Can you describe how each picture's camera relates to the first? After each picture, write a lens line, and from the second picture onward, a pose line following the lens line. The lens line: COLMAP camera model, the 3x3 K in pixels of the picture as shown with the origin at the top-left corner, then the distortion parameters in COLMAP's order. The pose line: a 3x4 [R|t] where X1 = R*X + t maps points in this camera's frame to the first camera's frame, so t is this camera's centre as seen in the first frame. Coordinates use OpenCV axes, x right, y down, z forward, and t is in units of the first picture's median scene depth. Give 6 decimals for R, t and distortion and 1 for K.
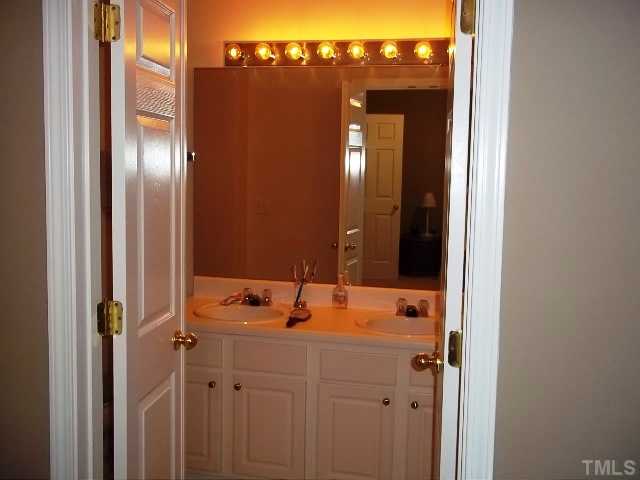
lens RADIAL K [[685.3, 0, 320.0], [0, 685.3, 240.4], [0, 0, 1]] dist [0.015084, 0.000000]
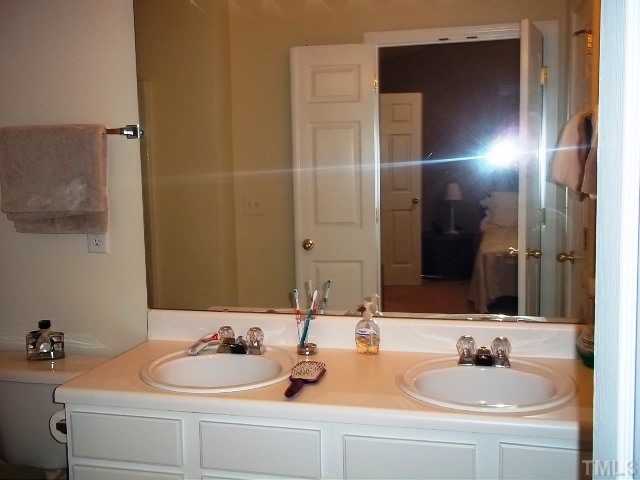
lens RADIAL K [[685.3, 0, 319.9], [0, 685.3, 239.5], [0, 0, 1]] dist [0.015084, 0.000000]
pose [[0.999206, -0.038725, -0.009335, -0.006467], [0.038712, 0.999249, -0.001561, -0.009747], [0.009388, 0.001198, 0.999955, 0.344509]]
